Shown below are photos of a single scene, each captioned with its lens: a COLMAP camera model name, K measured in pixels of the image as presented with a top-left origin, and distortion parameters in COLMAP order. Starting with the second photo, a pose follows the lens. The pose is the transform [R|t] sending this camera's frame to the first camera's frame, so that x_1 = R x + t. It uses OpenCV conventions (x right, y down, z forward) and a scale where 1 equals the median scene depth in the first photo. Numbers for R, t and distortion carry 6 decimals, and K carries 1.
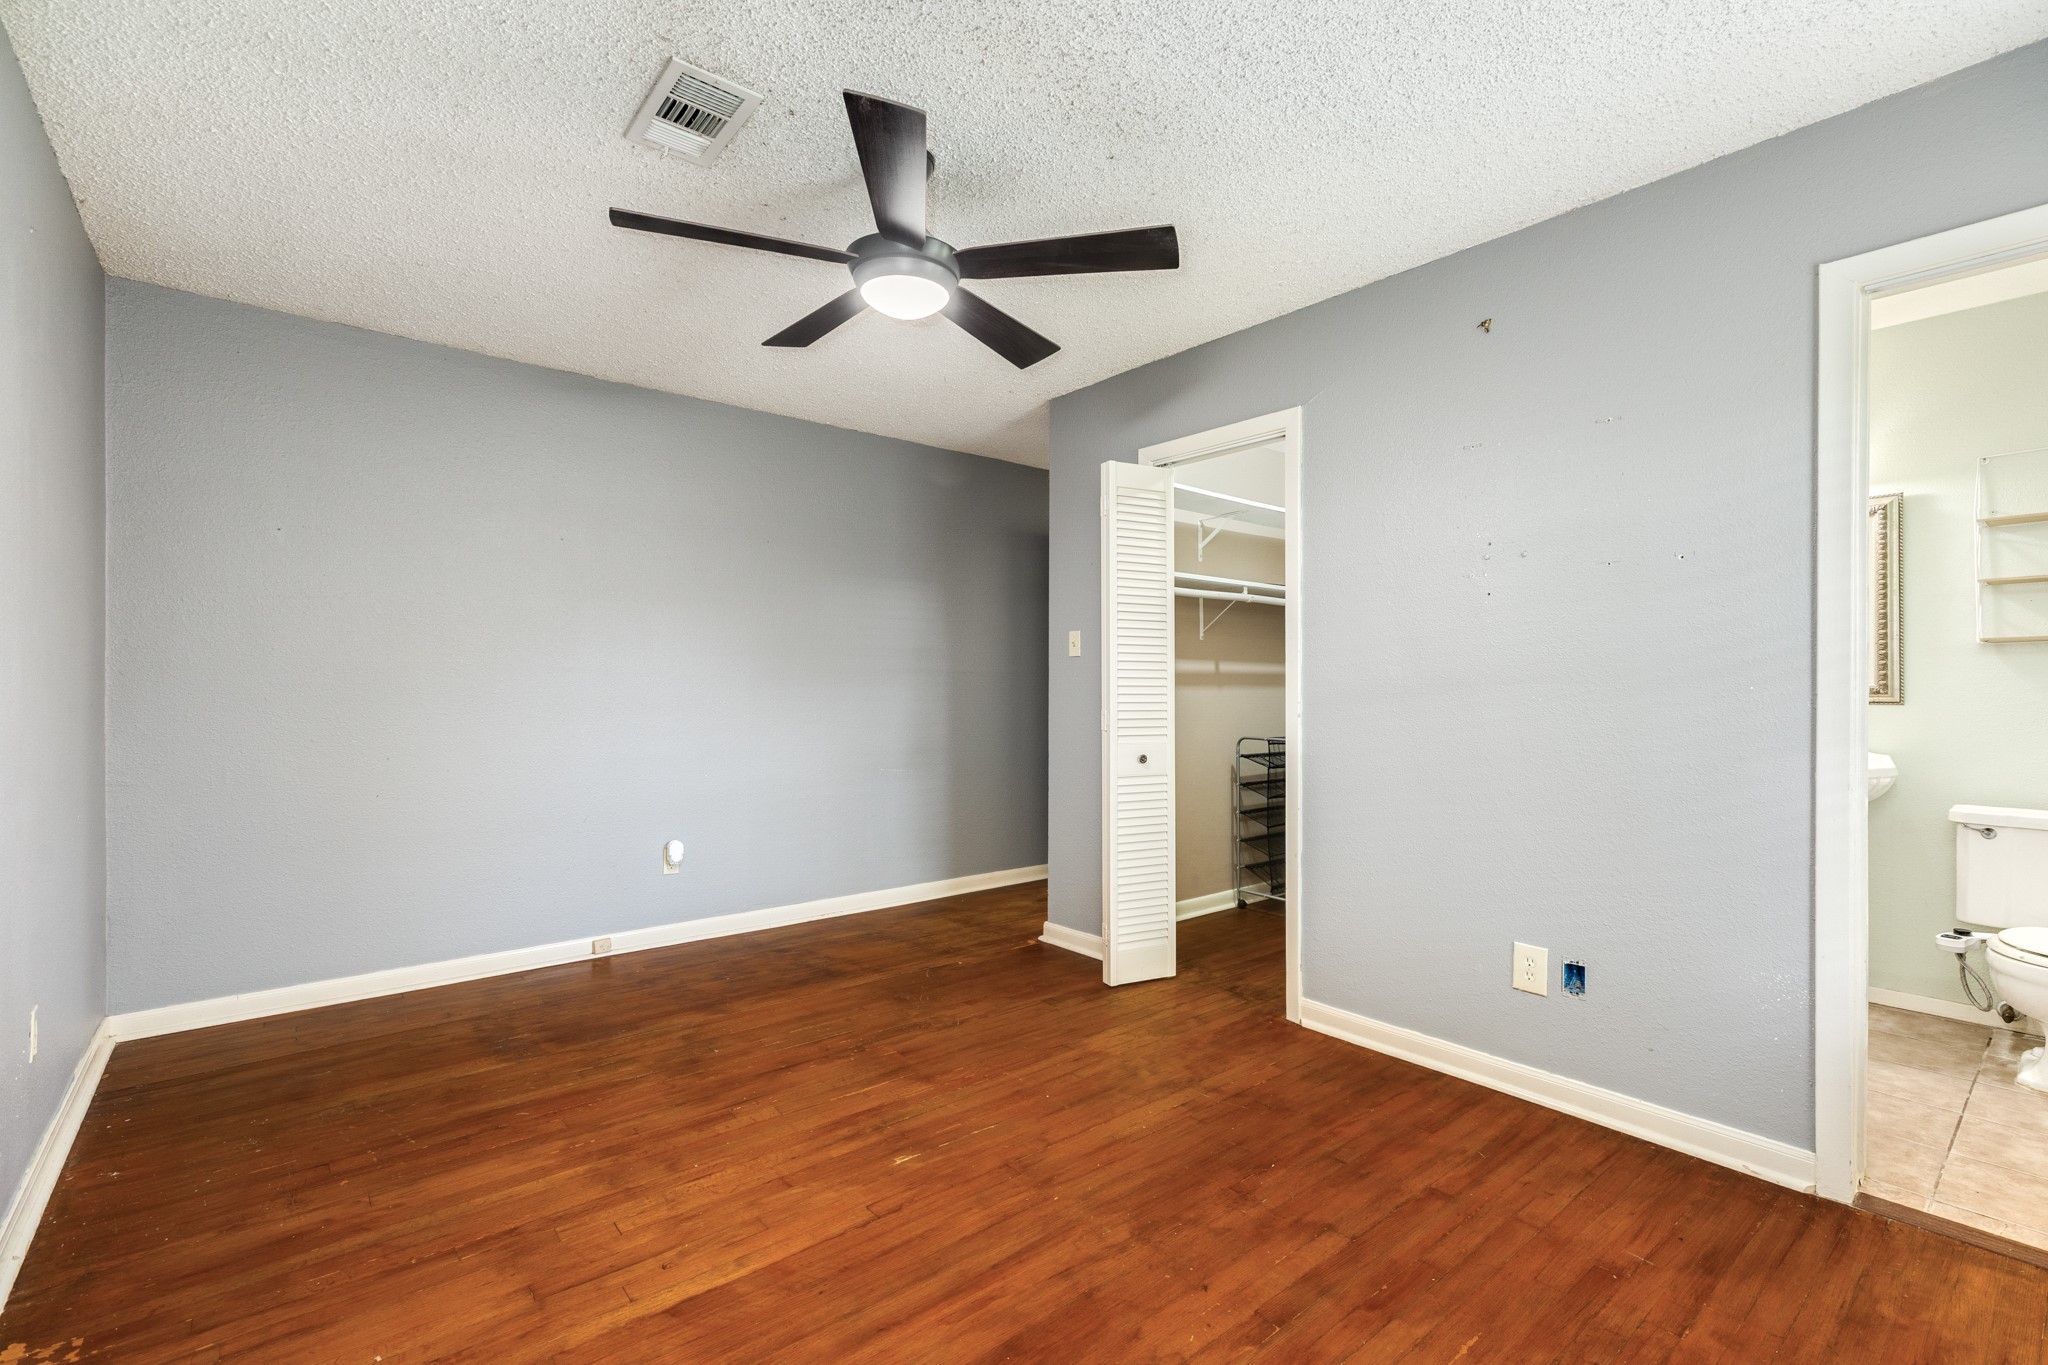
lens RADIAL K [[910.6, 0, 1022.8], [0, 910.6, 687.8], [0, 0, 1]] dist [-0.000144, 0.000058]
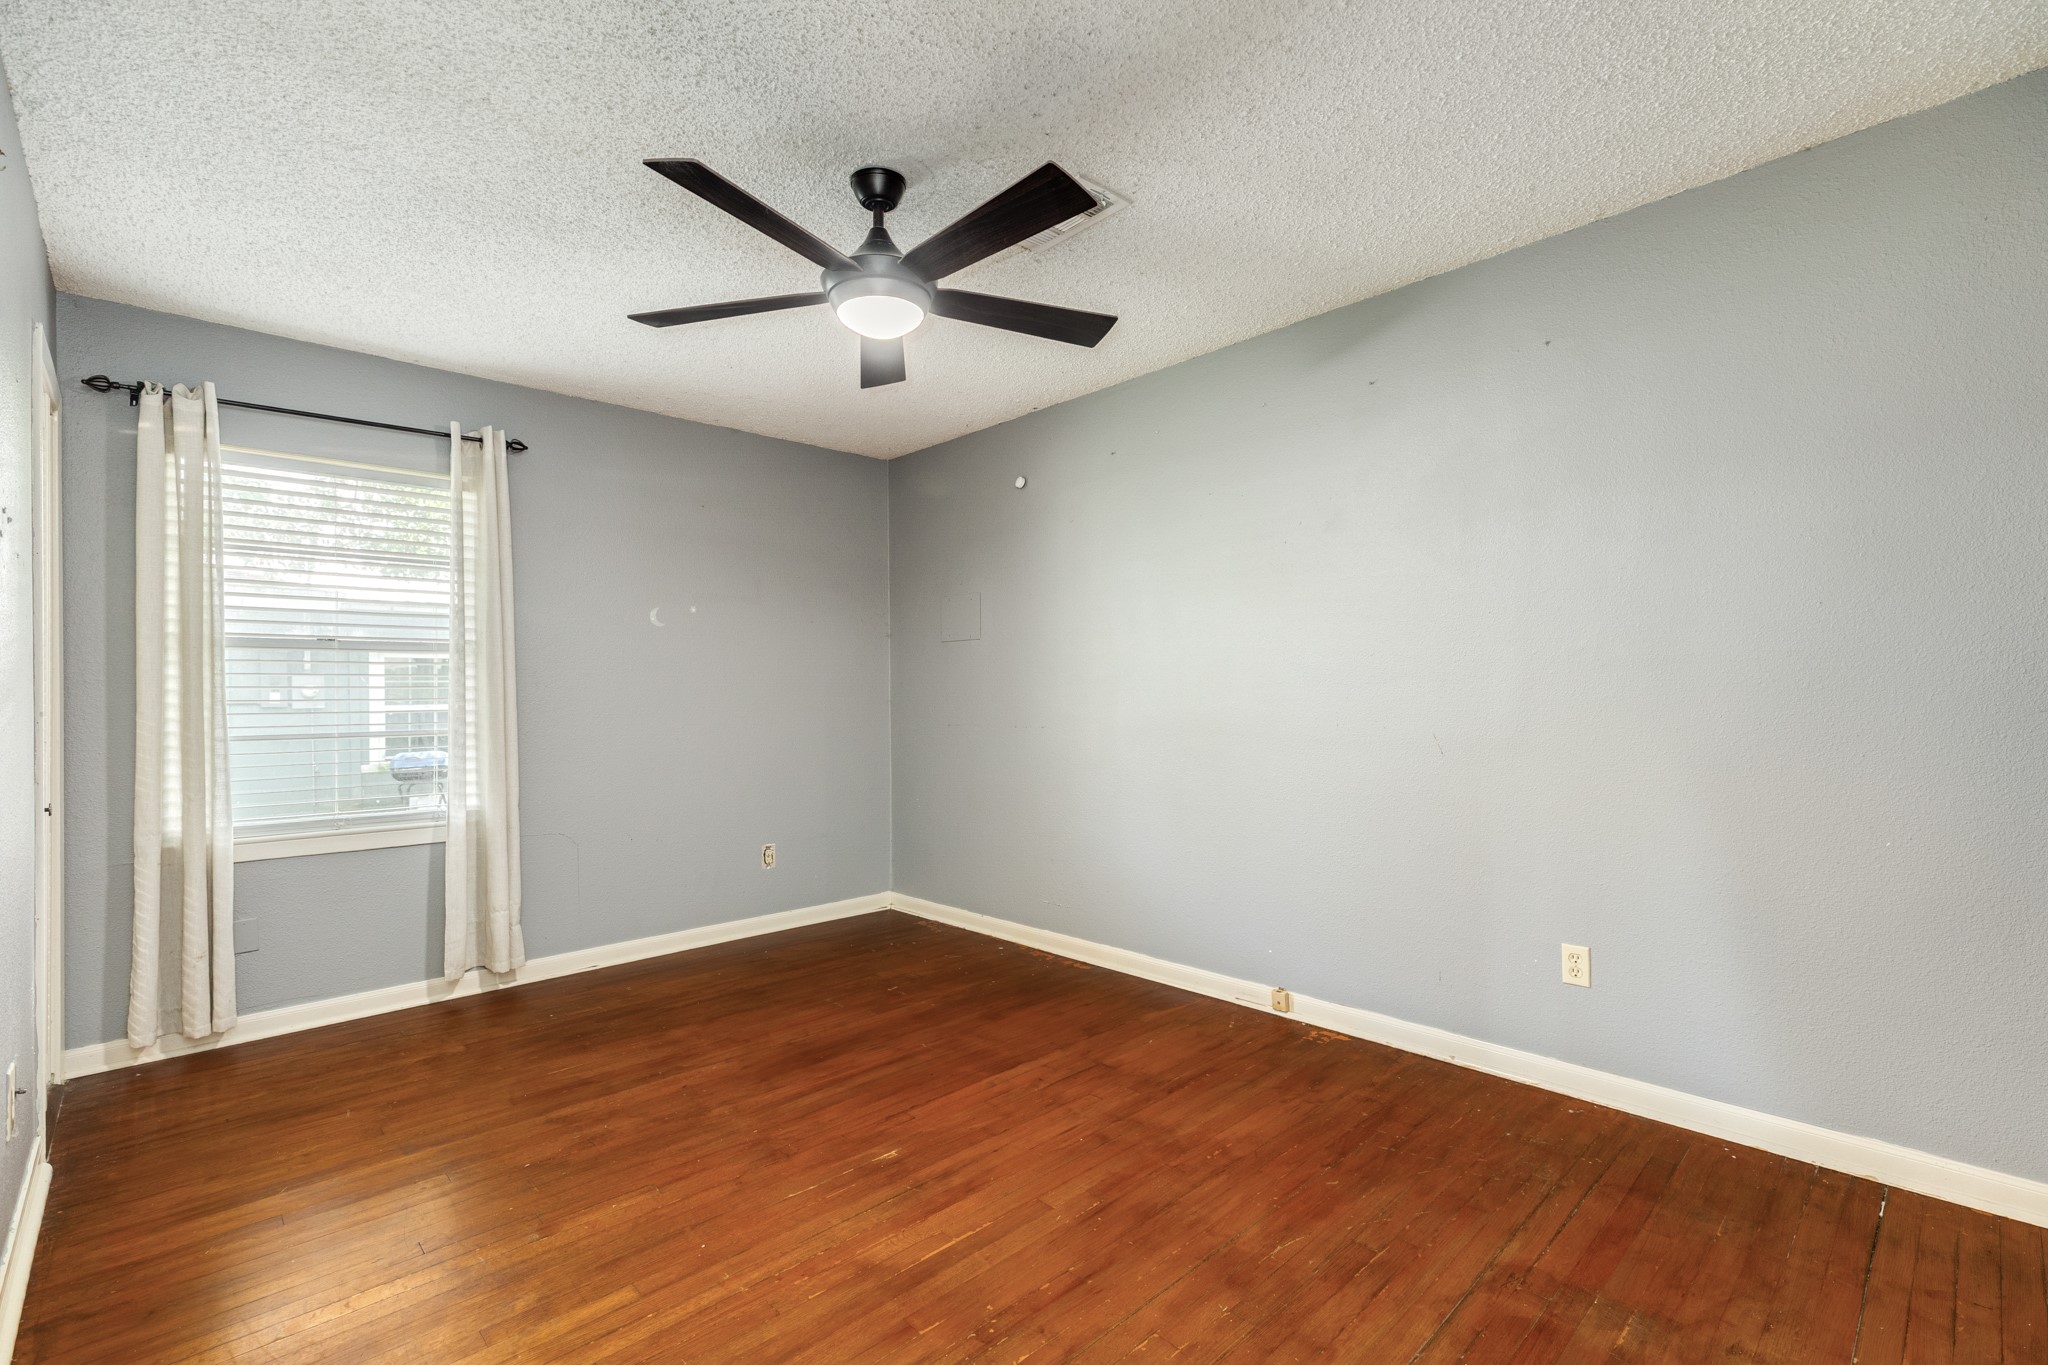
lens RADIAL K [[910.6, 0, 1025.2], [0, 910.6, 689.1], [0, 0, 1]] dist [-0.000144, 0.000058]
pose [[-0.997585, 0.007002, -0.069096, -0.225901], [0.007623, 0.999933, -0.008725, -0.000924], [0.069031, -0.009231, -0.997572, 2.121319]]
